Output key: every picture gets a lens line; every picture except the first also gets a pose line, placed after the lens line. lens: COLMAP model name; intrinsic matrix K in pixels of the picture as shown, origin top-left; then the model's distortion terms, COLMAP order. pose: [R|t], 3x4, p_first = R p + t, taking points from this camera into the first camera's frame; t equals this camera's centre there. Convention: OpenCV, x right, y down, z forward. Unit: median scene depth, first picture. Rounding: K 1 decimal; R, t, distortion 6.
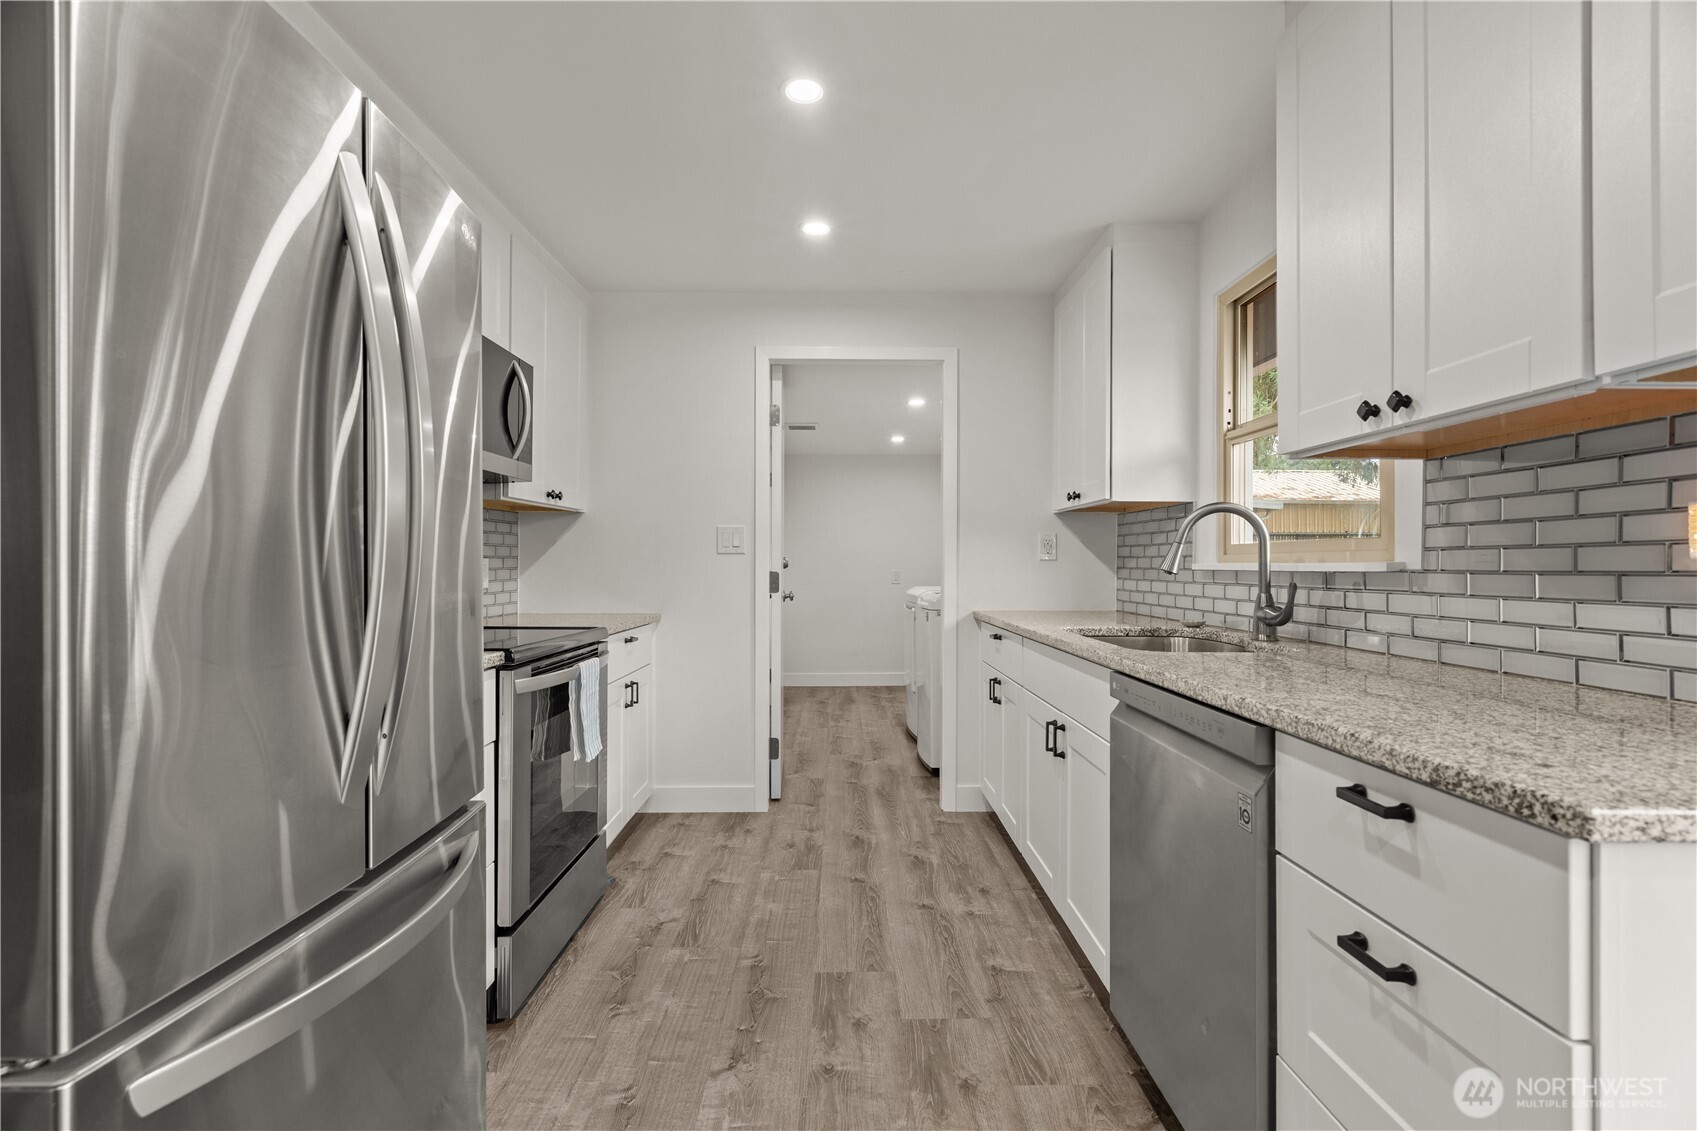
lens RADIAL K [[782.2, 0, 848.8], [0, 782.2, 567.8], [0, 0, 1]] dist [0.000790, -0.000239]
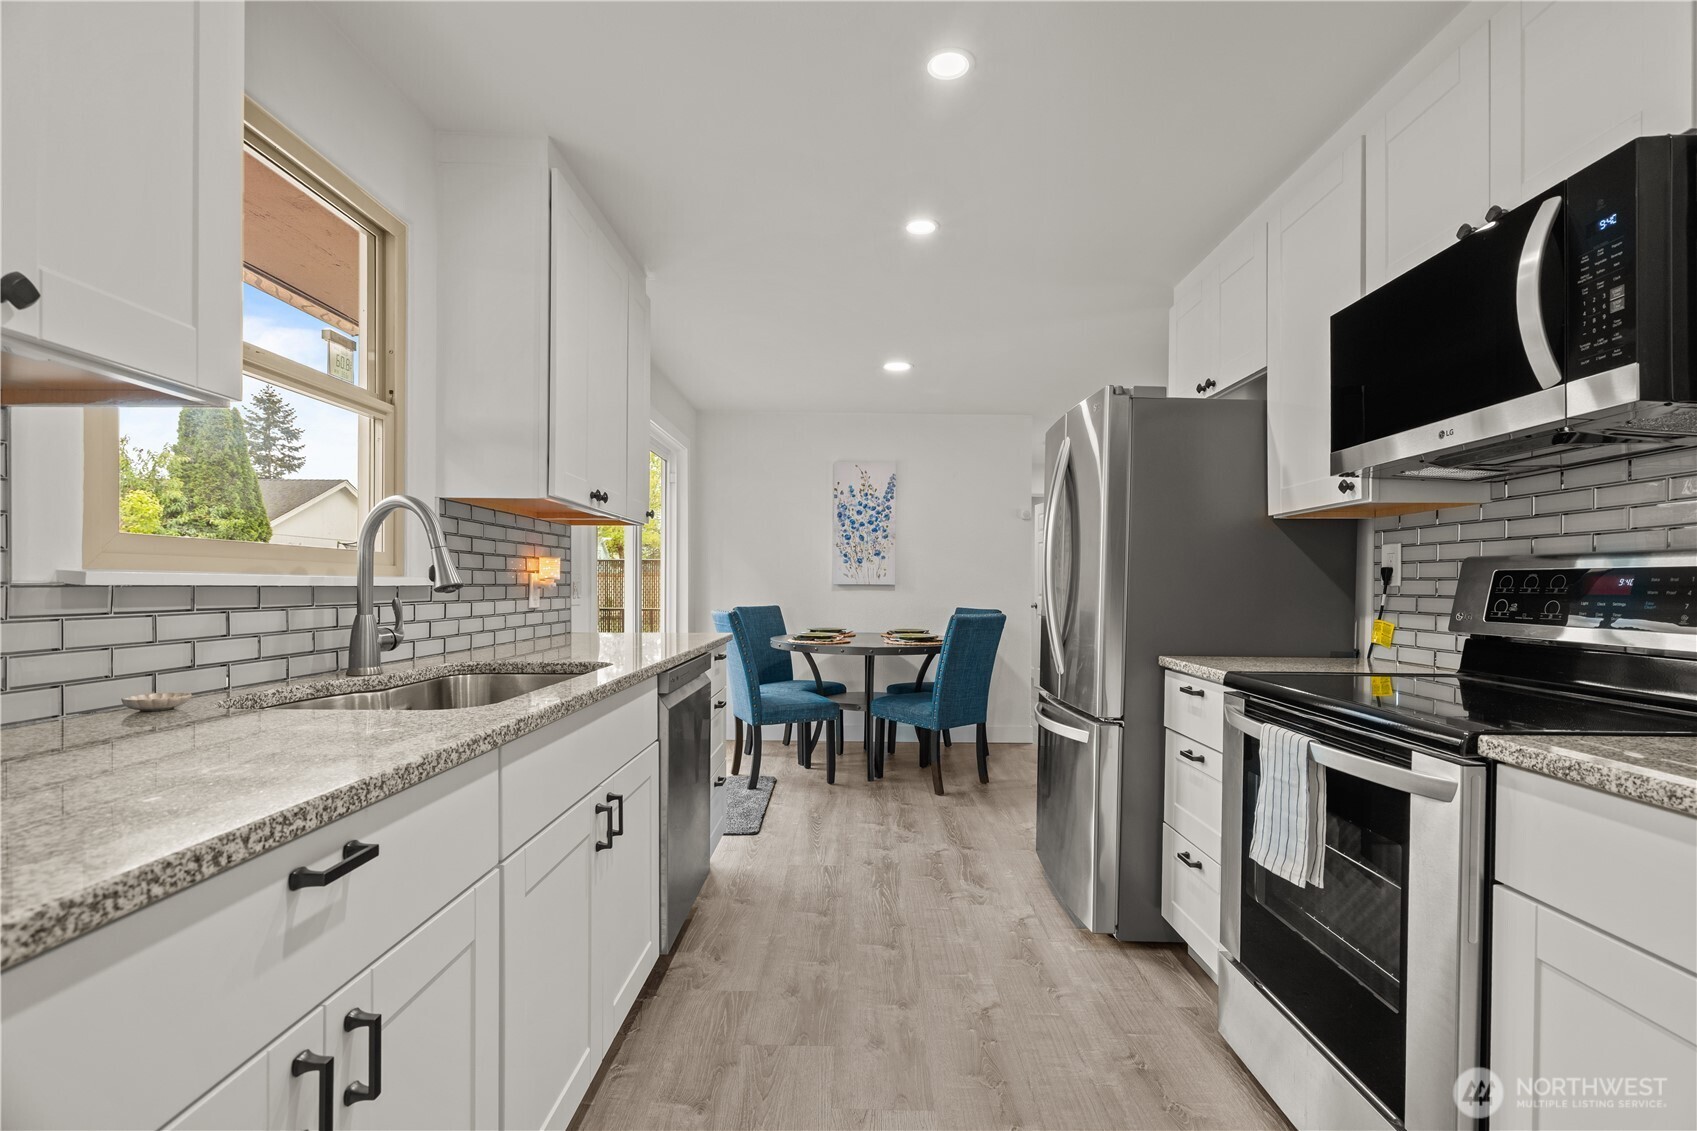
lens RADIAL K [[782.2, 0, 850.6], [0, 782.2, 578.9], [0, 0, 1]] dist [0.000790, -0.000239]
pose [[-0.999708, -0.009185, 0.022332, 0.030737], [-0.009324, 0.999938, -0.006125, -0.003785], [-0.022274, -0.006332, -0.999732, 2.028682]]
